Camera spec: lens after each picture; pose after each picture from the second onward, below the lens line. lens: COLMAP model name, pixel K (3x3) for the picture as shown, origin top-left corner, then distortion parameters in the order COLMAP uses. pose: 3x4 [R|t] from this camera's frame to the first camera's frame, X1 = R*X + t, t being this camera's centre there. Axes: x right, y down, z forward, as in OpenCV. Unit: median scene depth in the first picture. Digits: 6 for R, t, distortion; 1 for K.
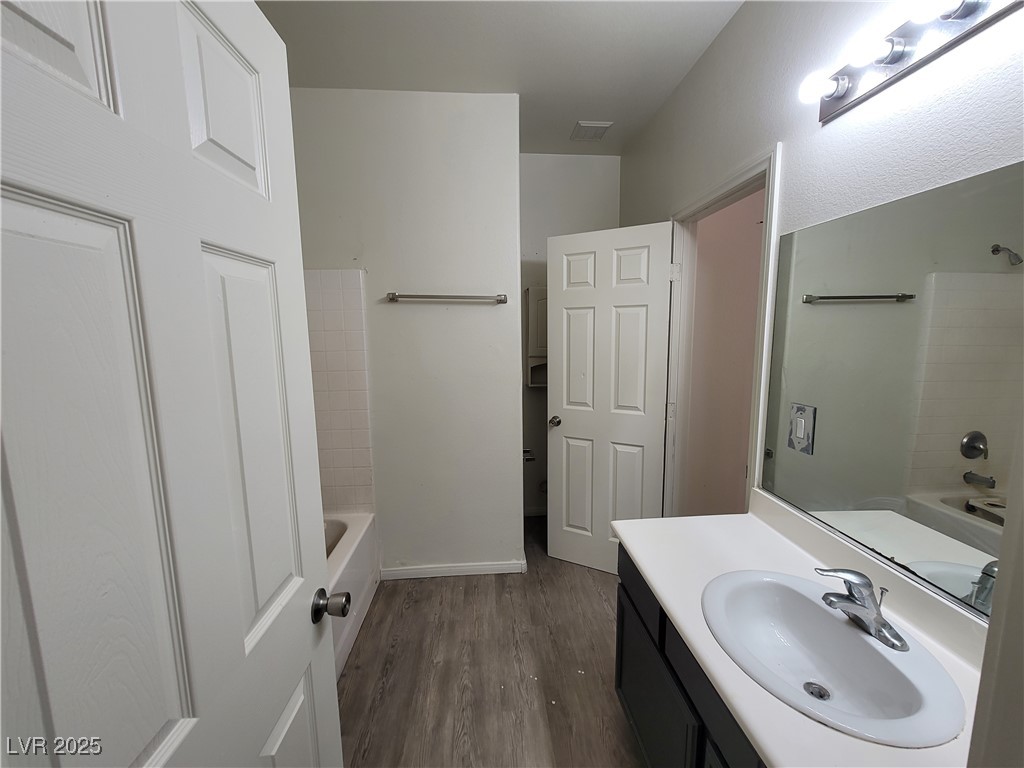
lens RADIAL K [[417.3, 0, 512.0], [0, 417.3, 384.0], [0, 0, 1]] dist [-0.003373, 0.000408]
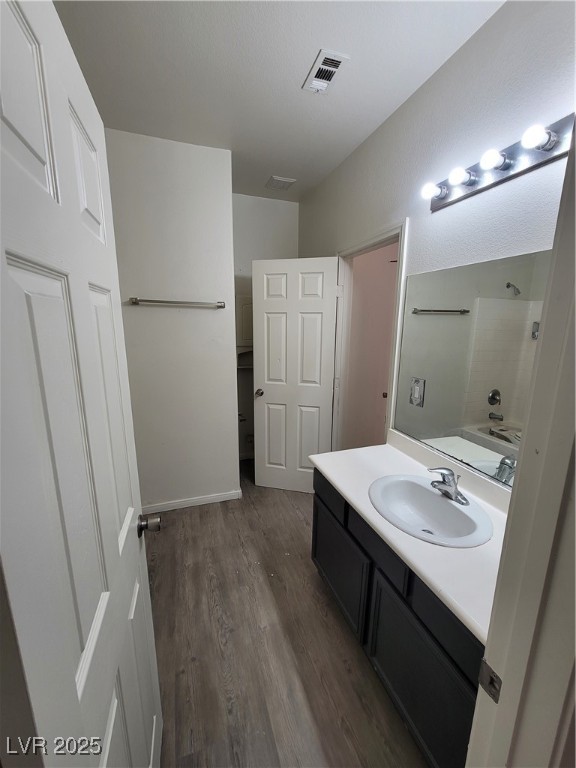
lens RADIAL K [[314.7, 0, 285.2], [0, 314.7, 384.1], [0, 0, 1]] dist [-0.000290, 0.000469]
pose [[0.966972, -0.030530, 0.253047, -0.108670], [0.013482, 0.997537, 0.068831, -0.016370], [-0.254525, -0.063146, 0.965002, -0.076783]]
